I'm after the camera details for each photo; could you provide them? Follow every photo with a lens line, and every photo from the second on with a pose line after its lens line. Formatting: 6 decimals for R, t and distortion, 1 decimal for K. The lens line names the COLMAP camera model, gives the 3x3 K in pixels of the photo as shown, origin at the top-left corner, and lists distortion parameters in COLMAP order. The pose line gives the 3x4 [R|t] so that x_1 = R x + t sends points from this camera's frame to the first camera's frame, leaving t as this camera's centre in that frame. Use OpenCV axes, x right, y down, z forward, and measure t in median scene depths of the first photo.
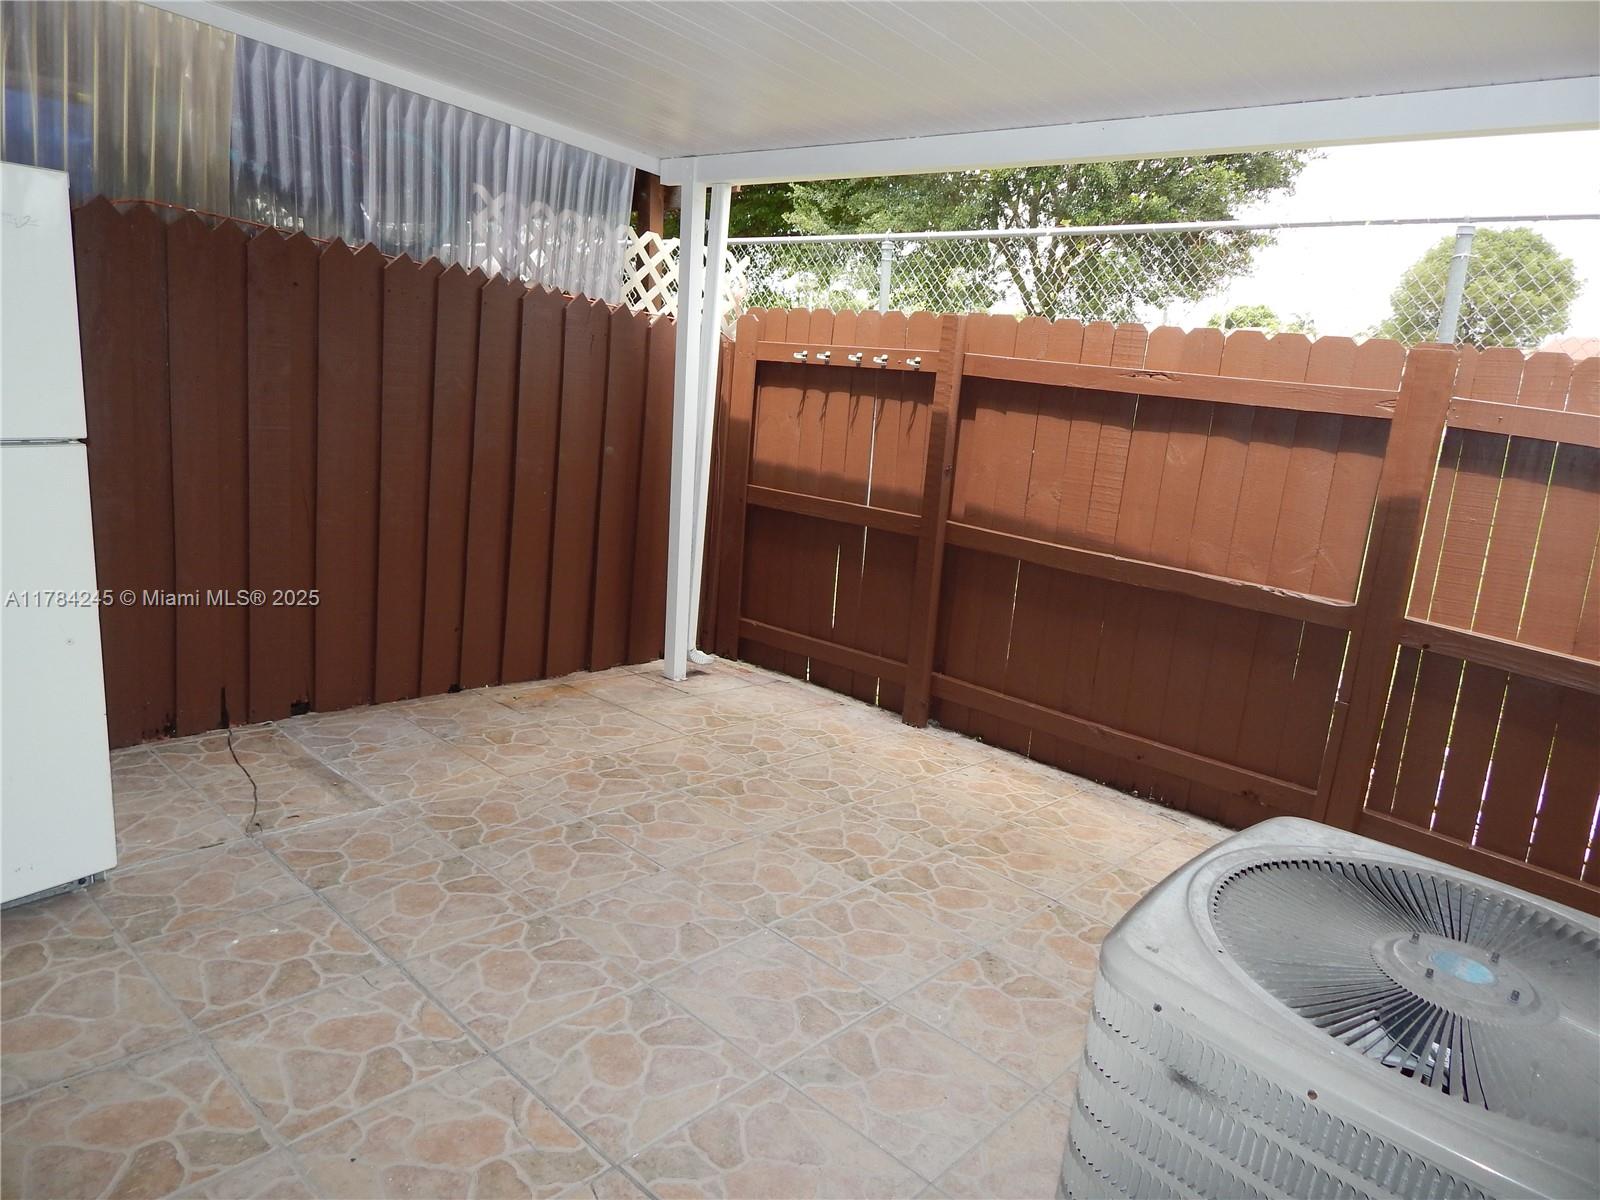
lens RADIAL K [[1049.3, 0, 809.4], [0, 1049.3, 602.4], [0, 0, 1]] dist [0.007750, -0.010339]
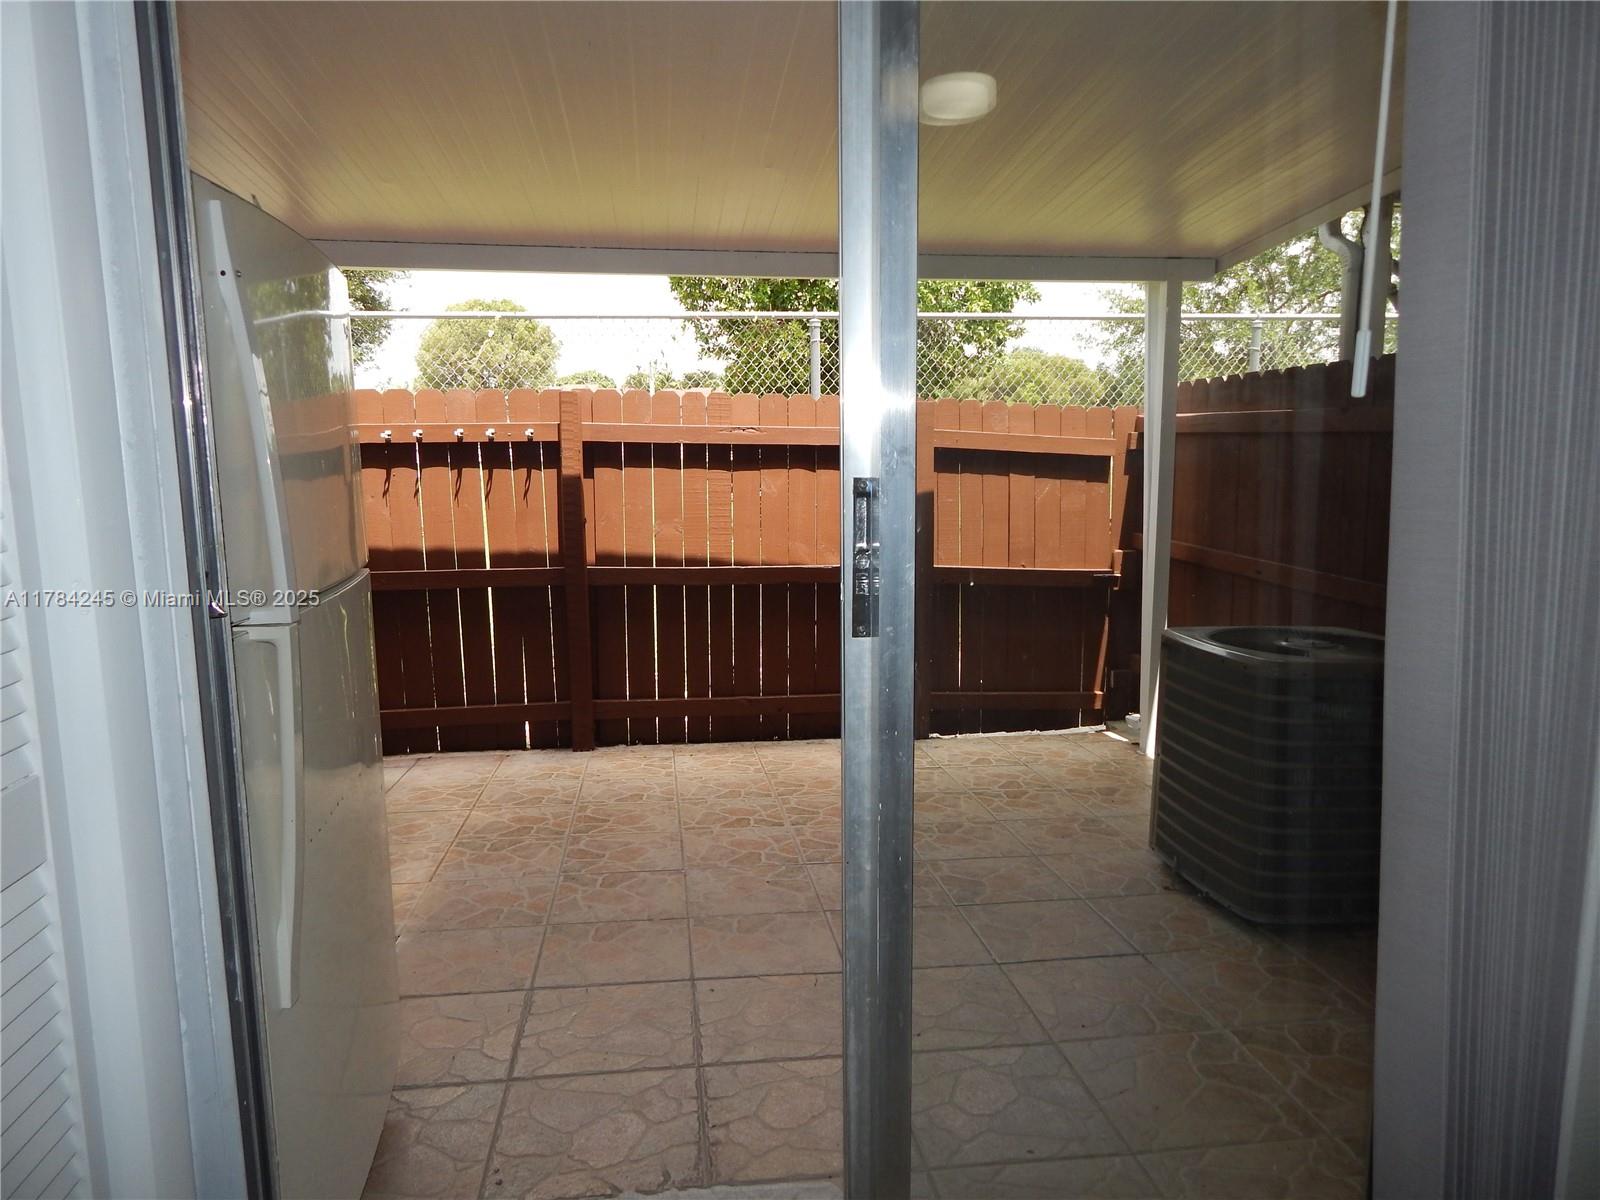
lens RADIAL K [[1049.3, 0, 797.7], [0, 1049.3, 598.9], [0, 0, 1]] dist [0.007750, -0.010339]
pose [[0.644877, -0.184758, 0.741619, -0.665710], [0.226793, 0.972895, 0.045167, -0.047775], [-0.729862, 0.139067, 0.669299, 0.067949]]
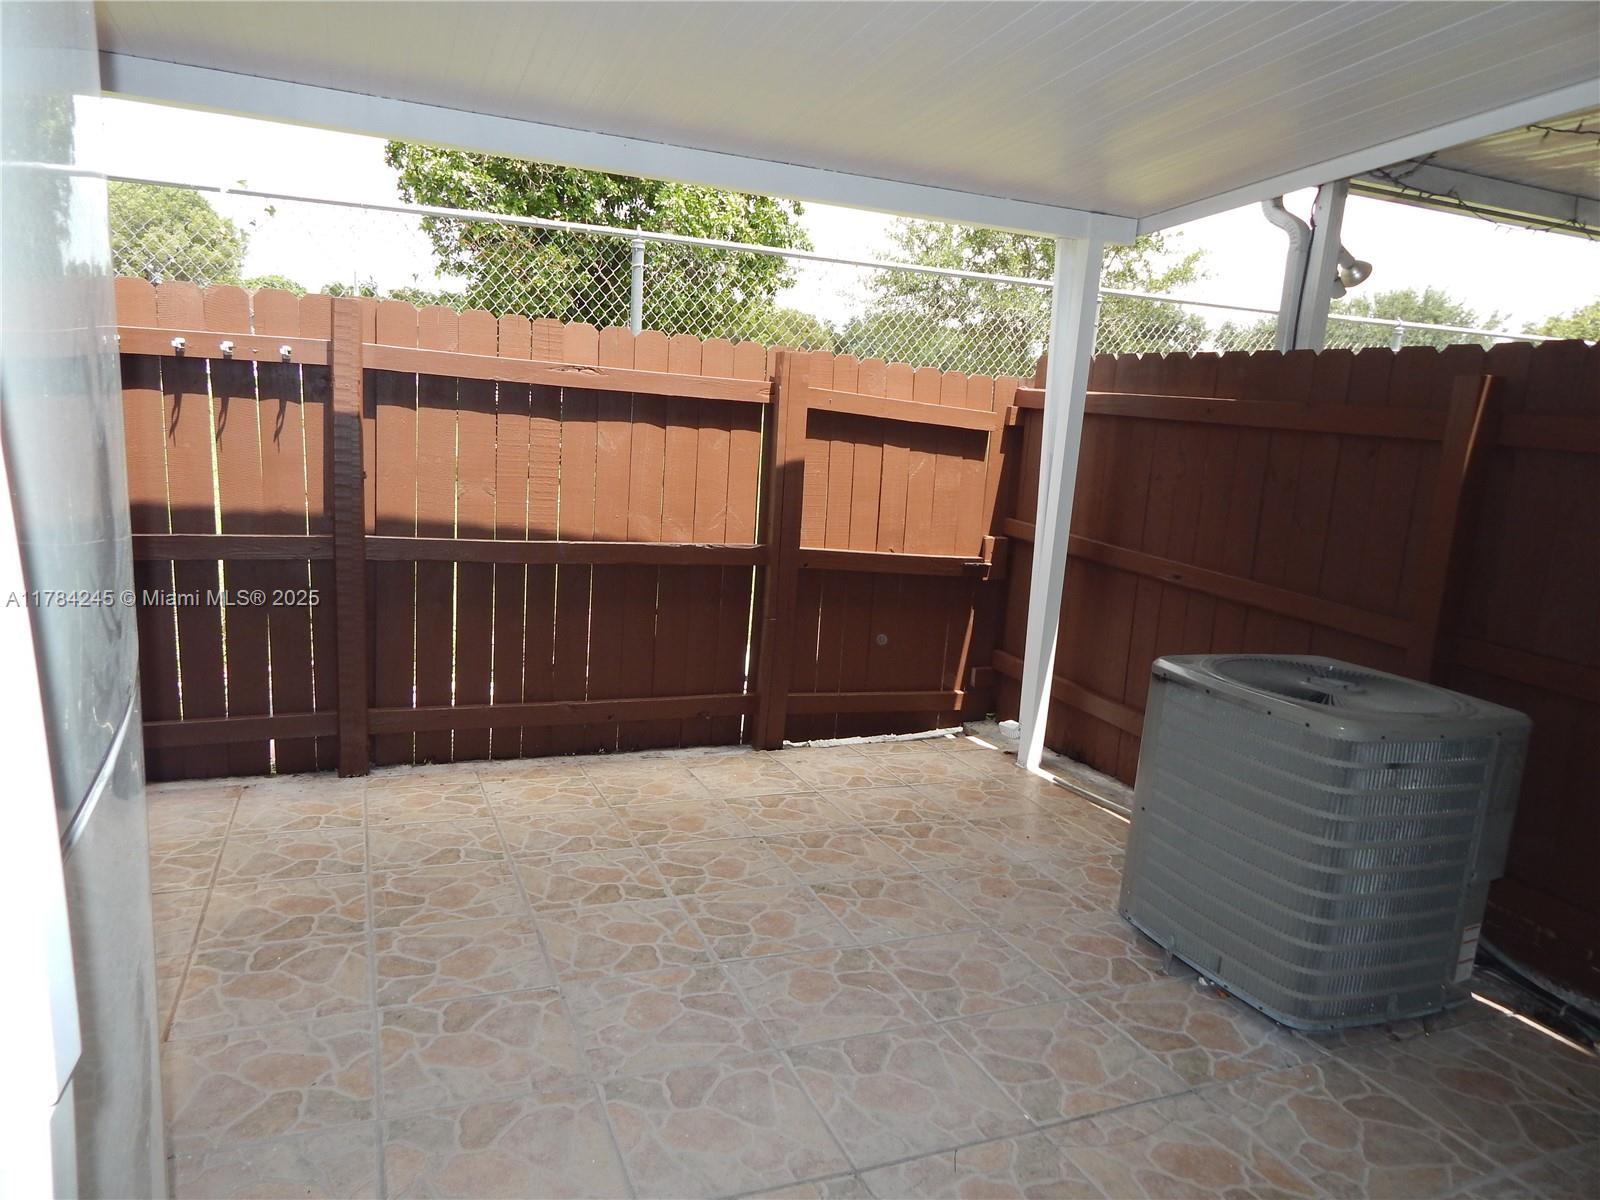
lens RADIAL K [[1049.3, 0, 799.5], [0, 1049.3, 599.5], [0, 0, 1]] dist [0.007750, -0.010339]
pose [[0.432075, -0.211758, 0.876624, -0.558427], [0.171883, 0.973560, 0.150455, -0.107790], [-0.885306, 0.085669, 0.457049, 0.323276]]
